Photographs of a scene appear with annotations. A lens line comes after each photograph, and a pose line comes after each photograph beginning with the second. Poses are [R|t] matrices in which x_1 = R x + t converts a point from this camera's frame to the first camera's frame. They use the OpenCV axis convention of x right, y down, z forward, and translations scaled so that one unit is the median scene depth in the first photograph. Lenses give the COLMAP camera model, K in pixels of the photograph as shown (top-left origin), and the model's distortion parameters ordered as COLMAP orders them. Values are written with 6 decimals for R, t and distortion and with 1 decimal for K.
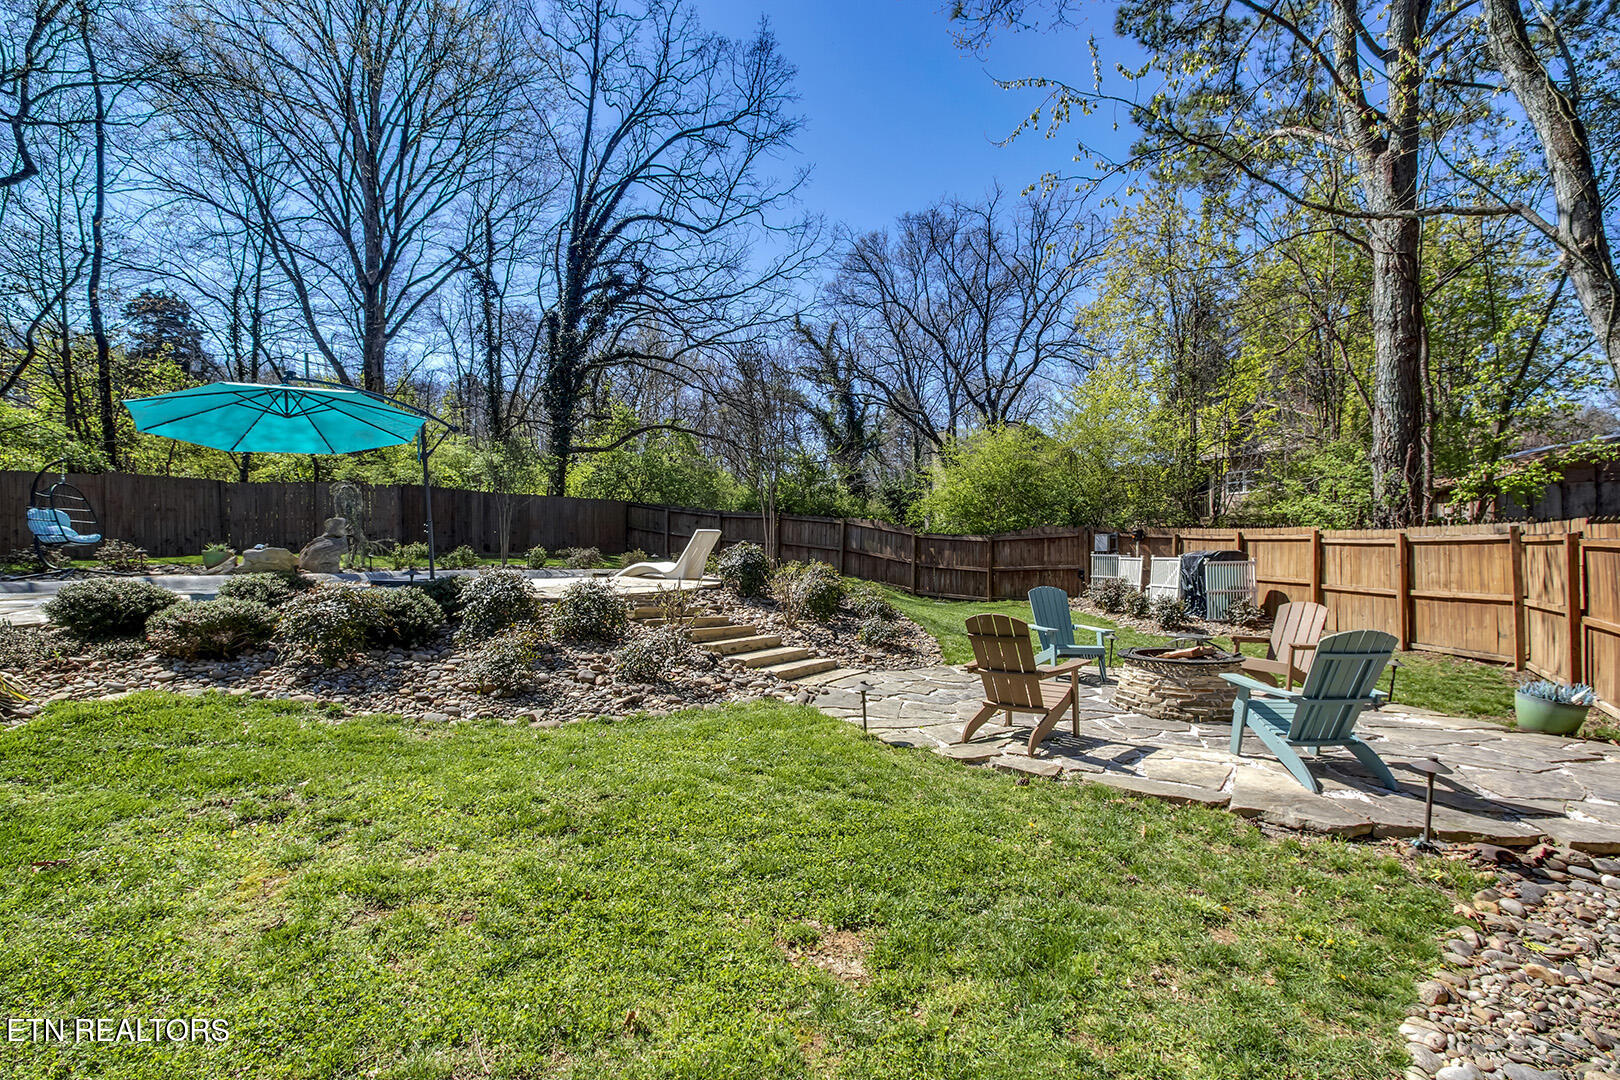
lens RADIAL K [[752.1, 0, 814.7], [0, 752.1, 550.2], [0, 0, 1]] dist [-0.021950, 0.001631]
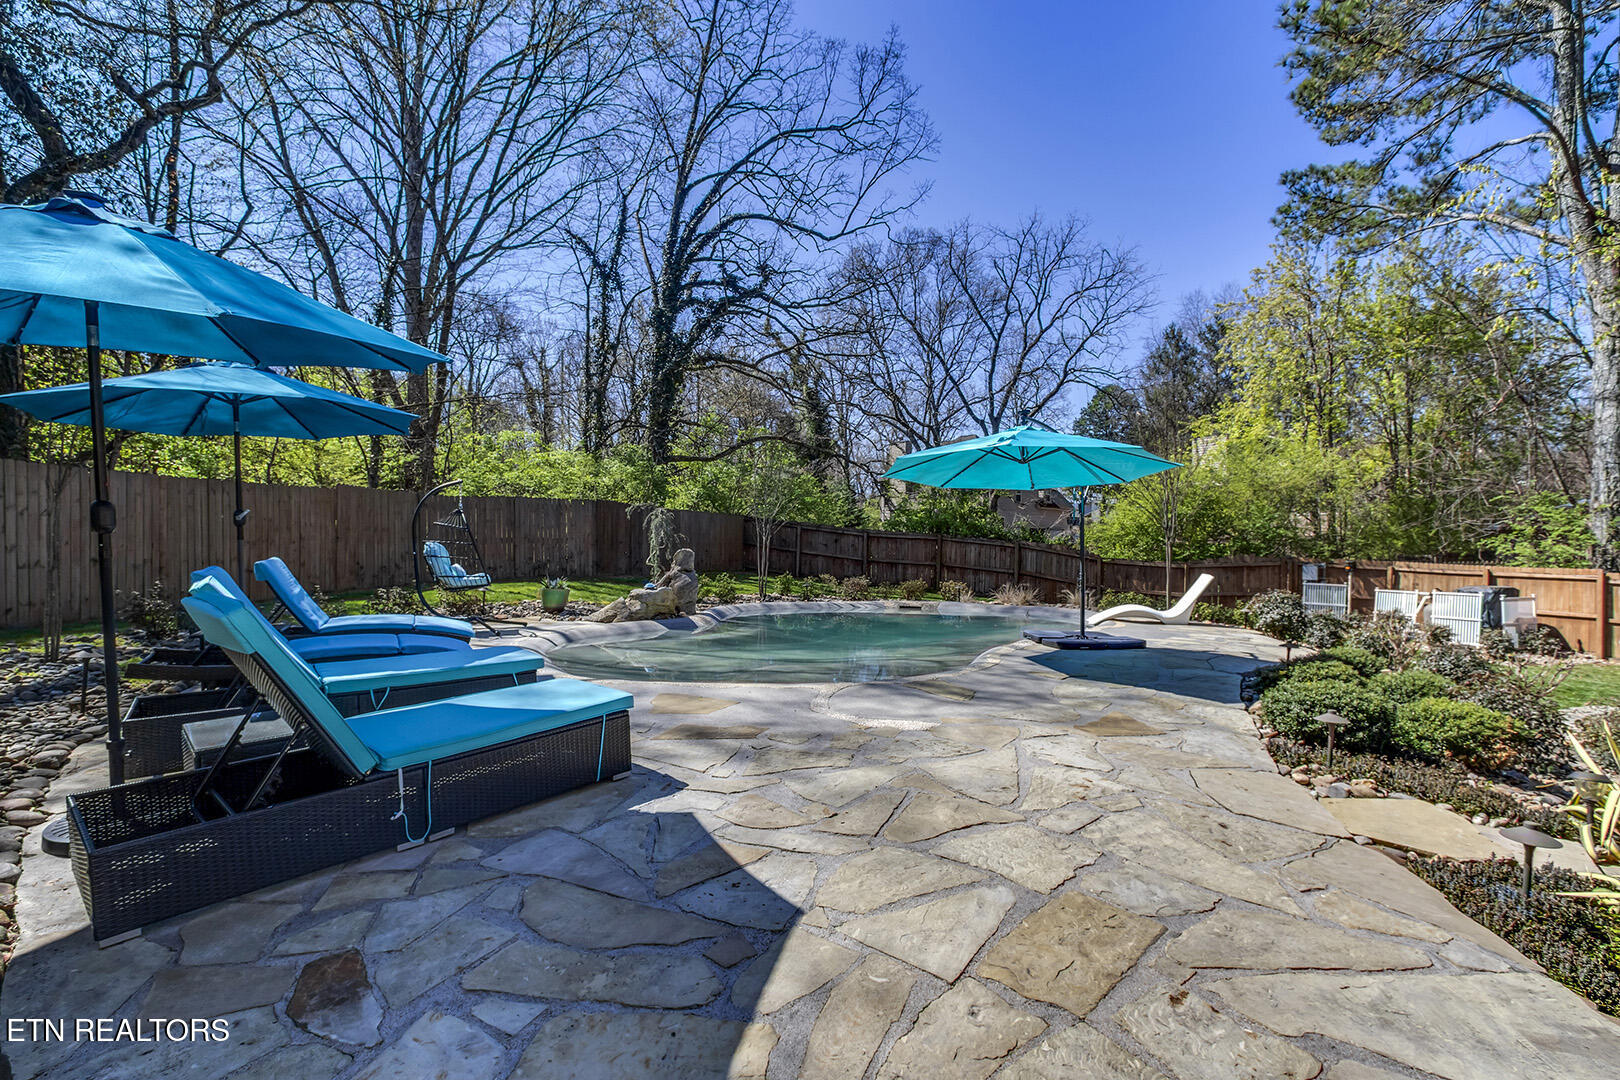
lens RADIAL K [[752.1, 0, 815.3], [0, 752.1, 550.9], [0, 0, 1]] dist [-0.021950, 0.001631]
pose [[0.979927, 0.010525, 0.199078, -0.524640], [-0.010631, 0.999943, -0.000538, -0.032493], [-0.199073, -0.001589, 0.979983, 0.079055]]
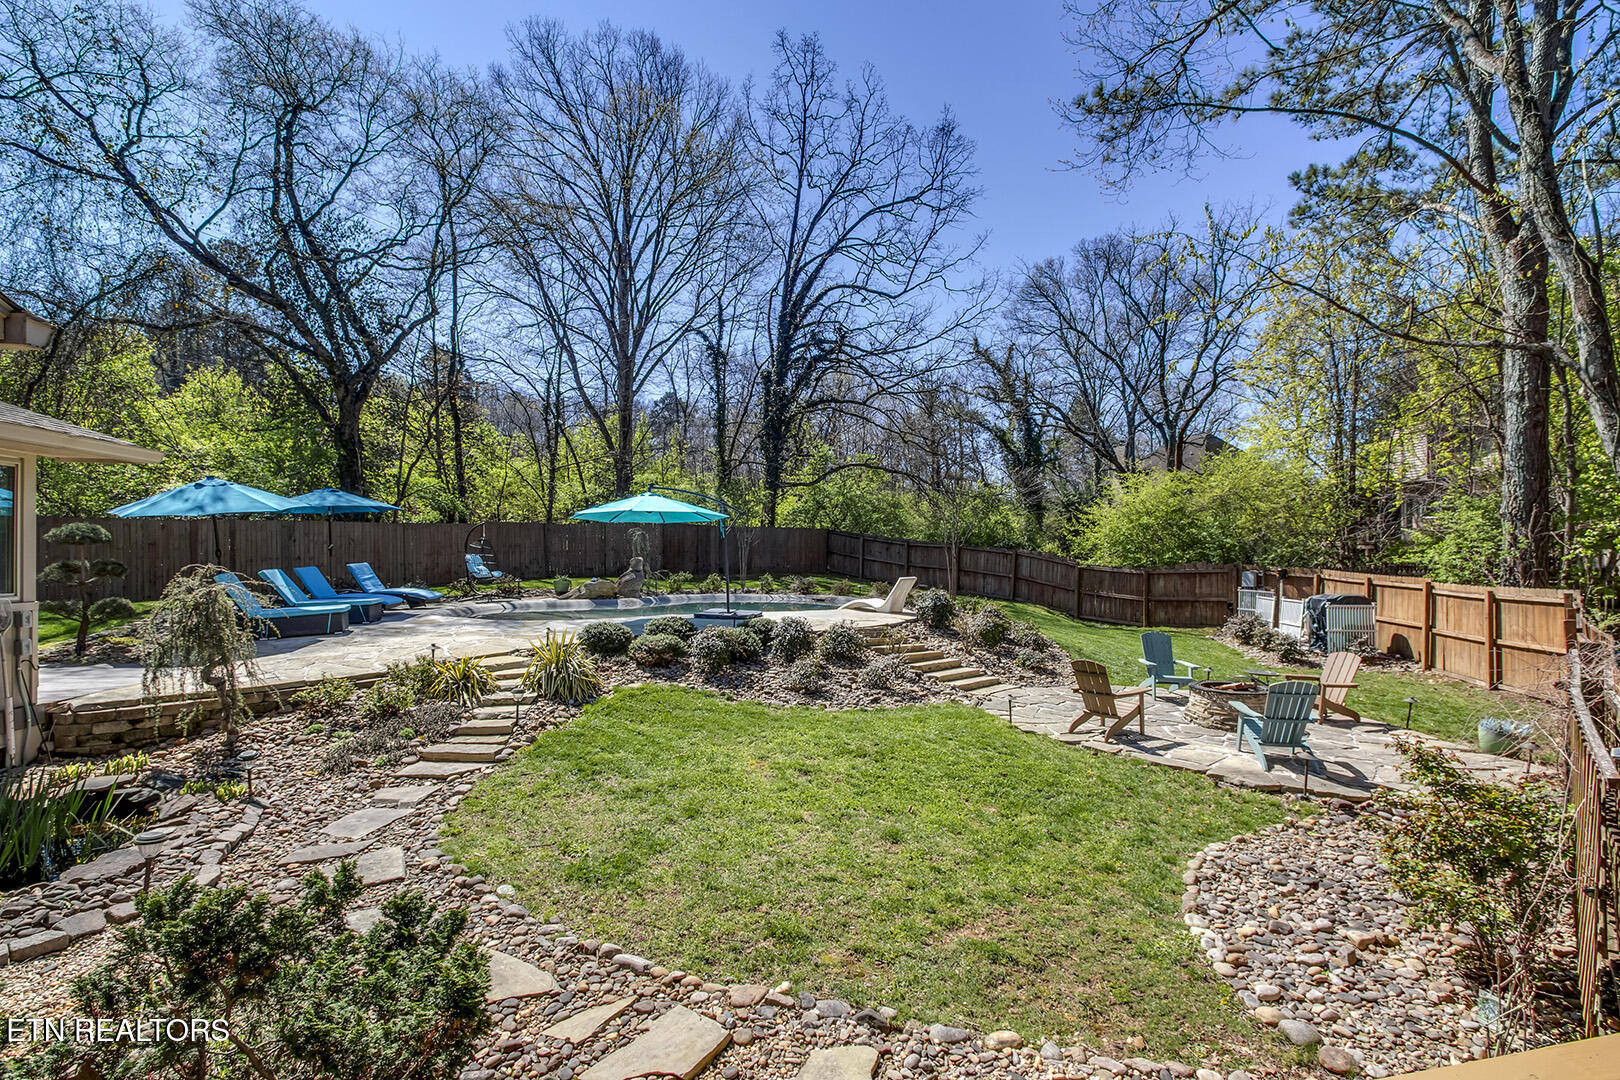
lens RADIAL K [[752.1, 0, 815.1], [0, 752.1, 548.6], [0, 0, 1]] dist [-0.021950, 0.001631]
pose [[0.973024, 0.007169, -0.230592, 0.007108], [-0.008189, 0.999960, -0.003467, -0.045620], [0.230558, 0.005262, 0.973044, -0.235087]]
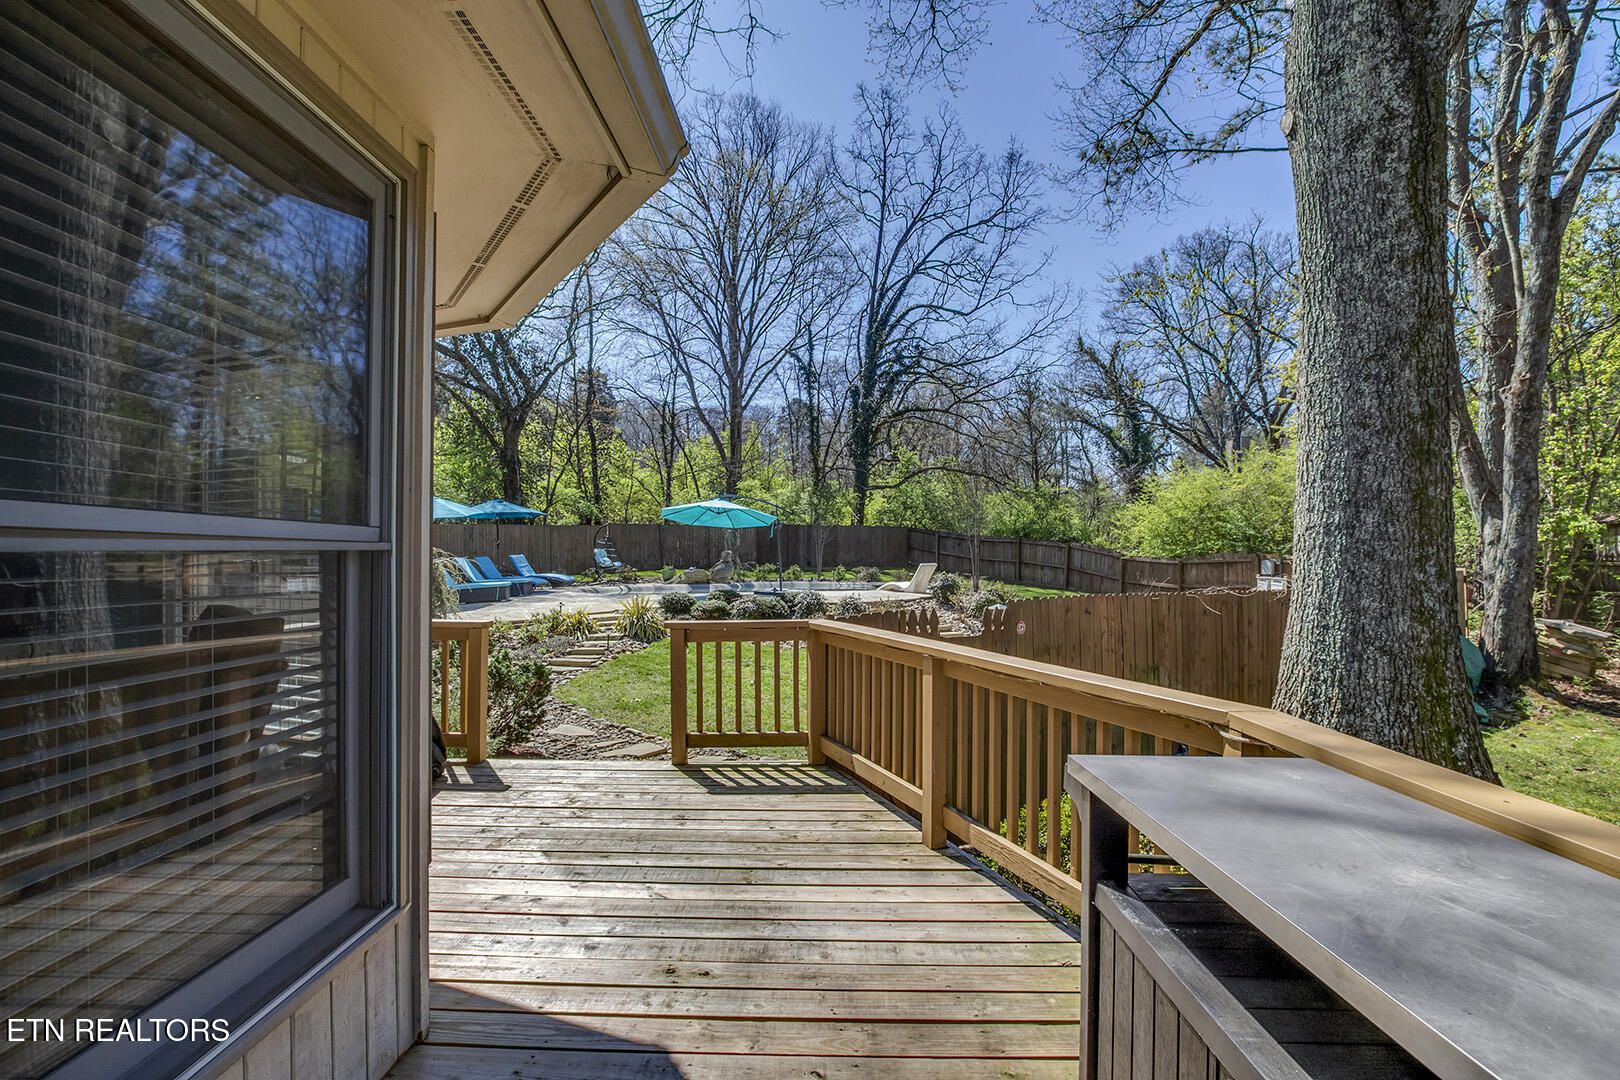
lens RADIAL K [[752.1, 0, 813.2], [0, 752.1, 551.1], [0, 0, 1]] dist [-0.021950, 0.001631]
pose [[0.916712, 0.001903, -0.399544, 0.183991], [-0.002204, 0.999998, -0.000294, -0.033713], [0.399543, 0.001150, 0.916714, -0.403655]]
